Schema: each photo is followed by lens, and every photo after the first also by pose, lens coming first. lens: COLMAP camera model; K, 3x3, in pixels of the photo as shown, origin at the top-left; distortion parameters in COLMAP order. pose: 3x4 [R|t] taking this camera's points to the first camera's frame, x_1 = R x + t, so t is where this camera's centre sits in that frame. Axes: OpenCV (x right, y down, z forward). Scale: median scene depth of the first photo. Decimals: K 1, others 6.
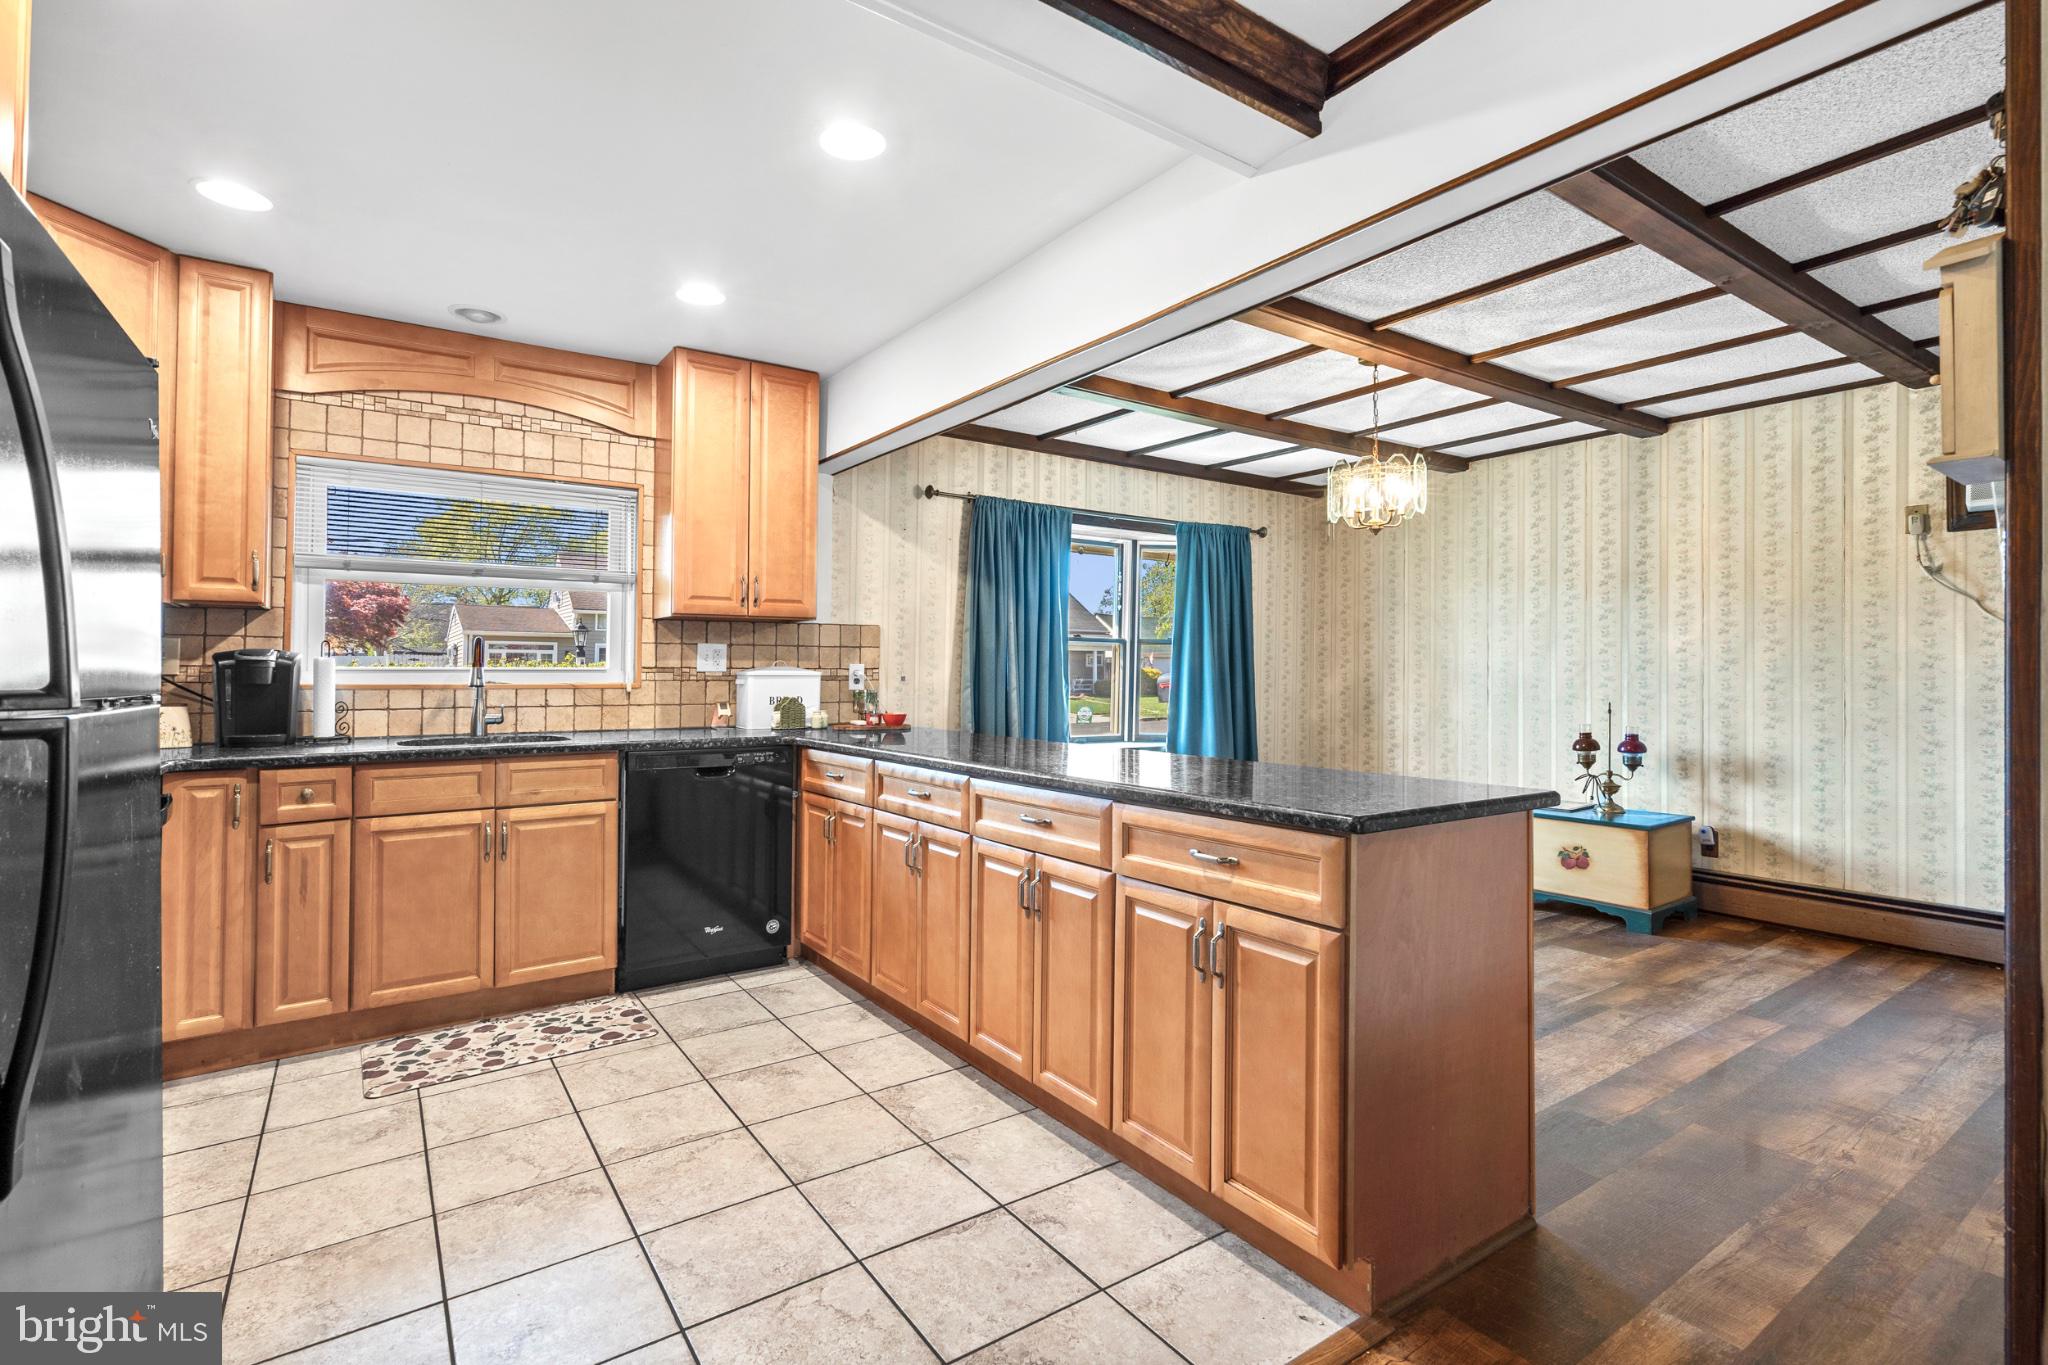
lens RADIAL K [[933.6, 0, 1038.1], [0, 933.6, 678.2], [0, 0, 1]] dist [0.008686, -0.000120]
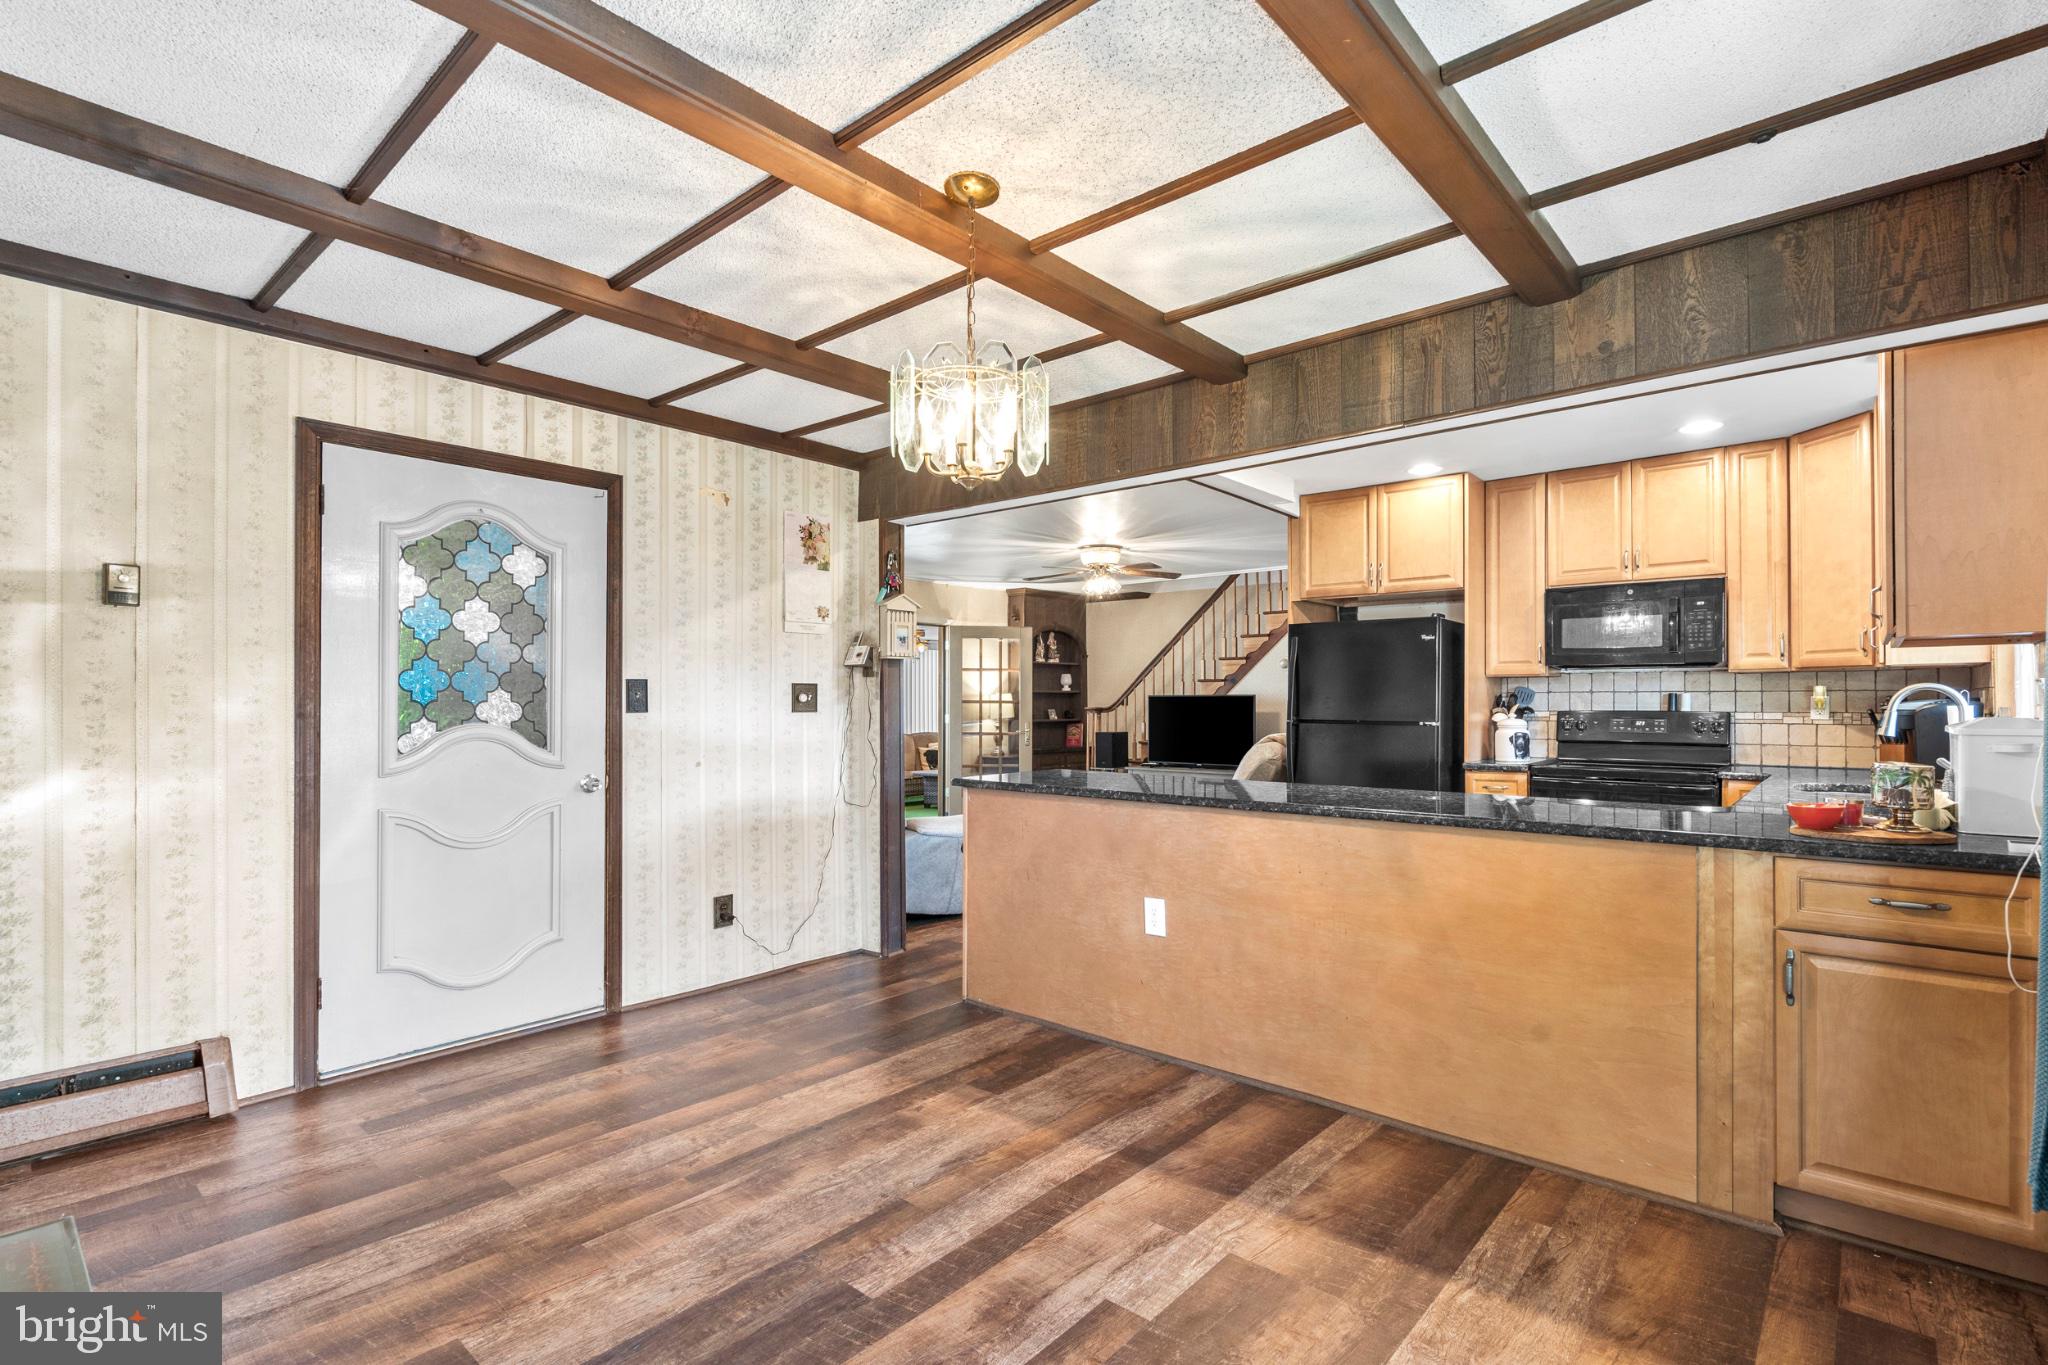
lens RADIAL K [[945.5, 0, 1022.3], [0, 945.5, 698.8], [0, 0, 1]] dist [0.002971, 0.000763]
pose [[-0.973807, -0.003831, -0.227344, 0.425304], [-0.004194, 0.999991, 0.001114, -0.021584], [0.227337, 0.002038, -0.973814, 1.444991]]
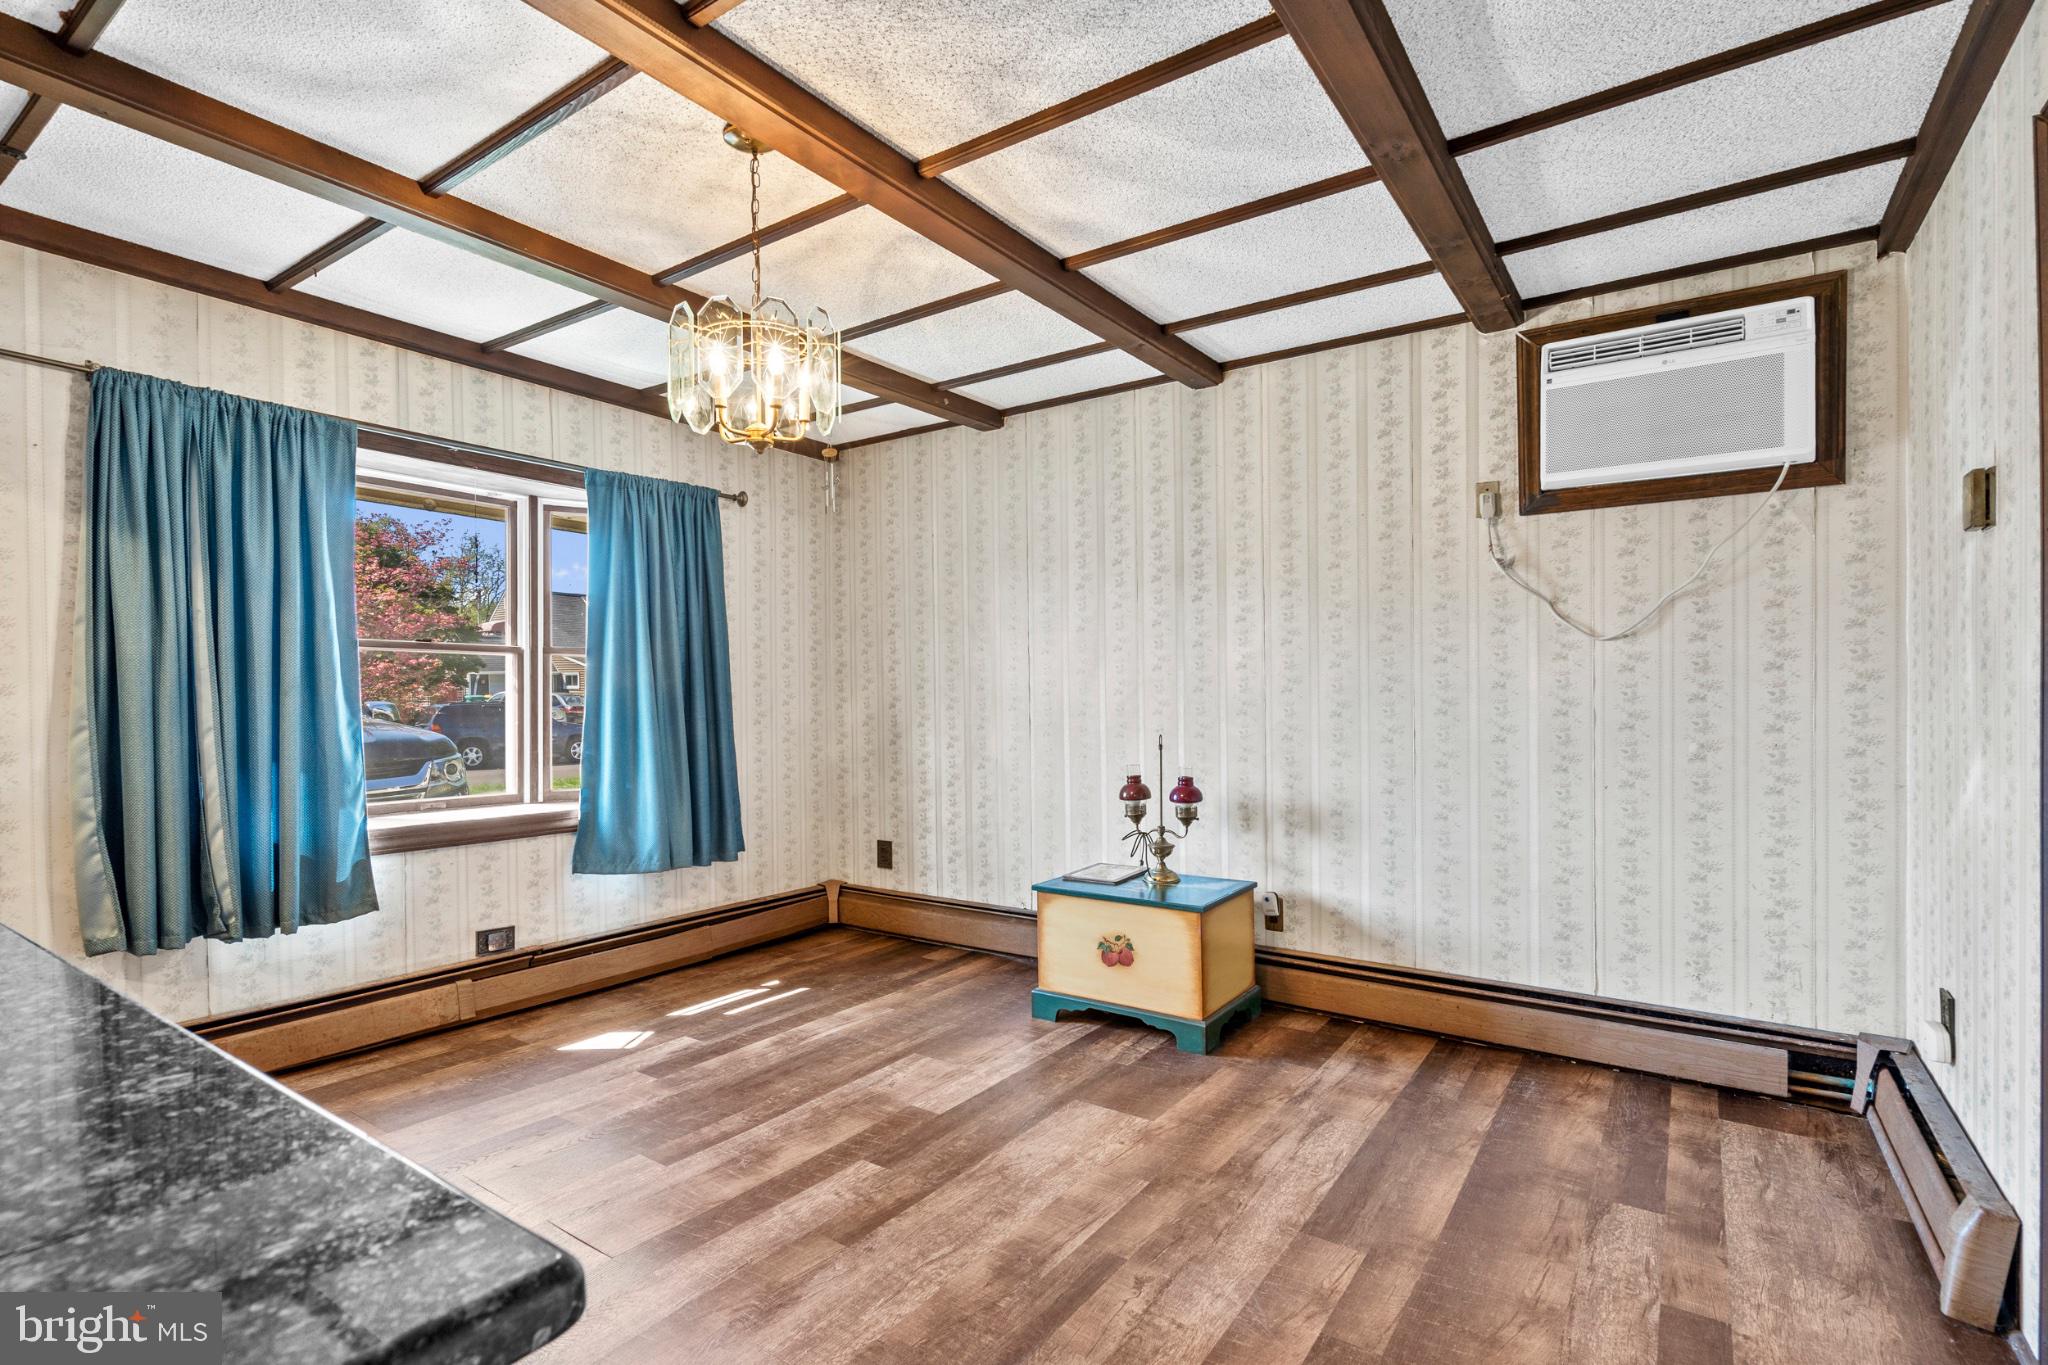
lens RADIAL K [[945.5, 0, 1022.3], [0, 945.5, 698.8], [0, 0, 1]] dist [0.002971, 0.000763]
pose [[0.940083, -0.007028, 0.340873, 0.283710], [0.007785, 0.999969, -0.000855, -0.003847], [-0.340857, 0.003458, 0.940109, 0.372300]]
